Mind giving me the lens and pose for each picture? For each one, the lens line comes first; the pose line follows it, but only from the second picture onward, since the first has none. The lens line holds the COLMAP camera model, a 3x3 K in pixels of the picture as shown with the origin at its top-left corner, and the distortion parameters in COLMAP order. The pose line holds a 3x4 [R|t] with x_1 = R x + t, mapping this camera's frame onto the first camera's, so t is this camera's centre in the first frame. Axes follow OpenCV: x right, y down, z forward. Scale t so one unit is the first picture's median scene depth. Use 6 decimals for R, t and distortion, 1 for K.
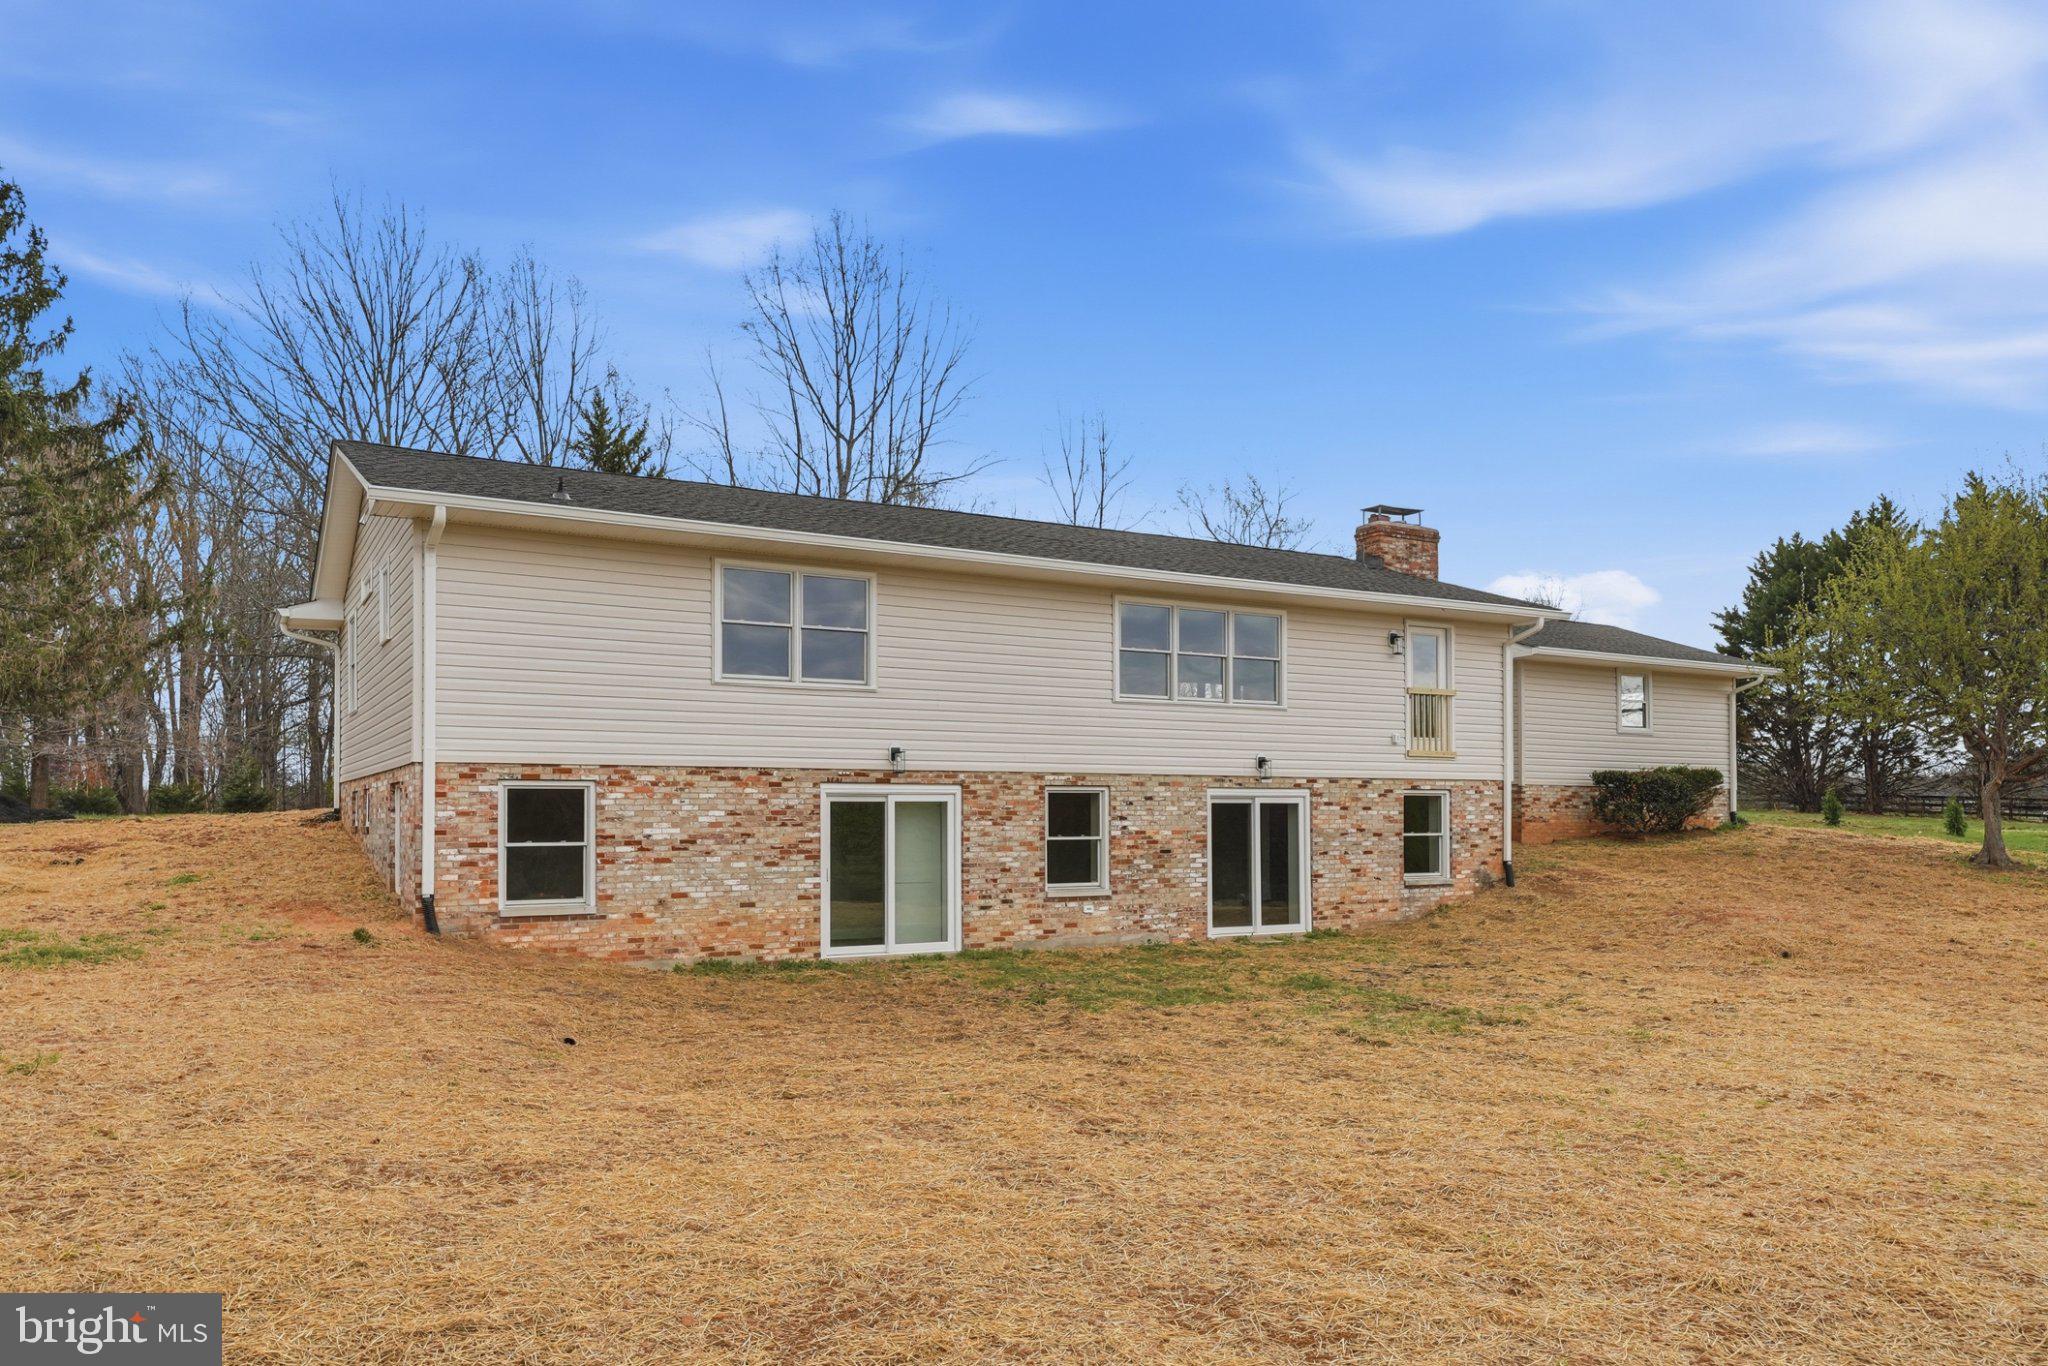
lens RADIAL K [[1408.4, 0, 1023.8], [0, 1408.4, 724.8], [0, 0, 1]] dist [-0.005649, -0.000094]
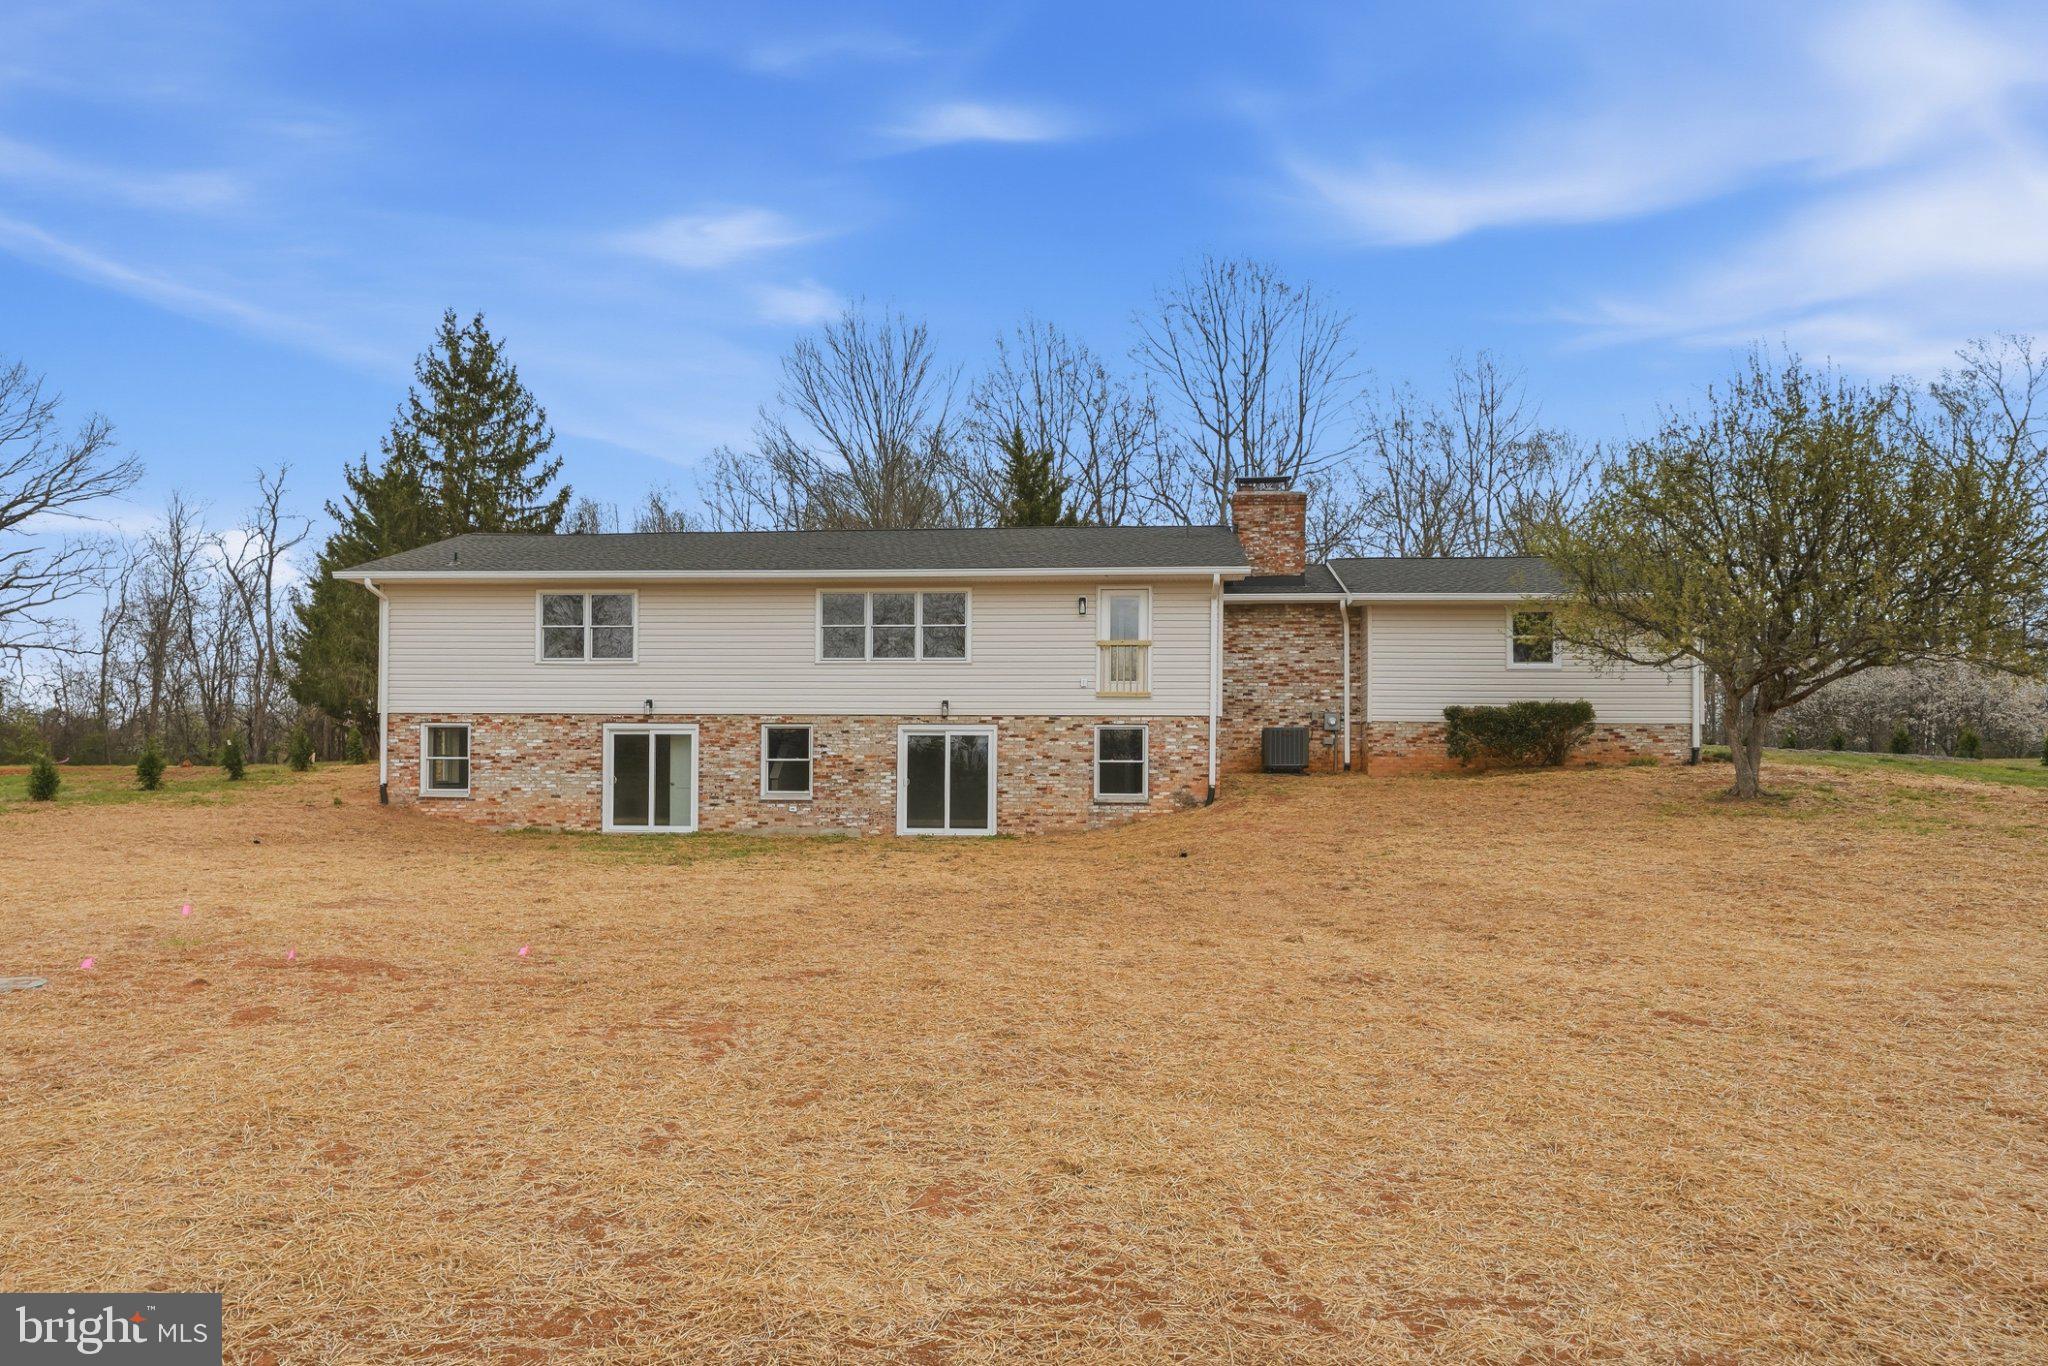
lens RADIAL K [[842.1, 0, 1018.3], [0, 842.1, 697.3], [0, 0, 1]] dist [-0.021661, 0.000162]
pose [[0.847370, -0.025410, -0.530395, 0.683718], [0.029458, 0.999566, -0.000824, 0.024026], [0.530185, -0.014926, 0.847750, 0.390122]]
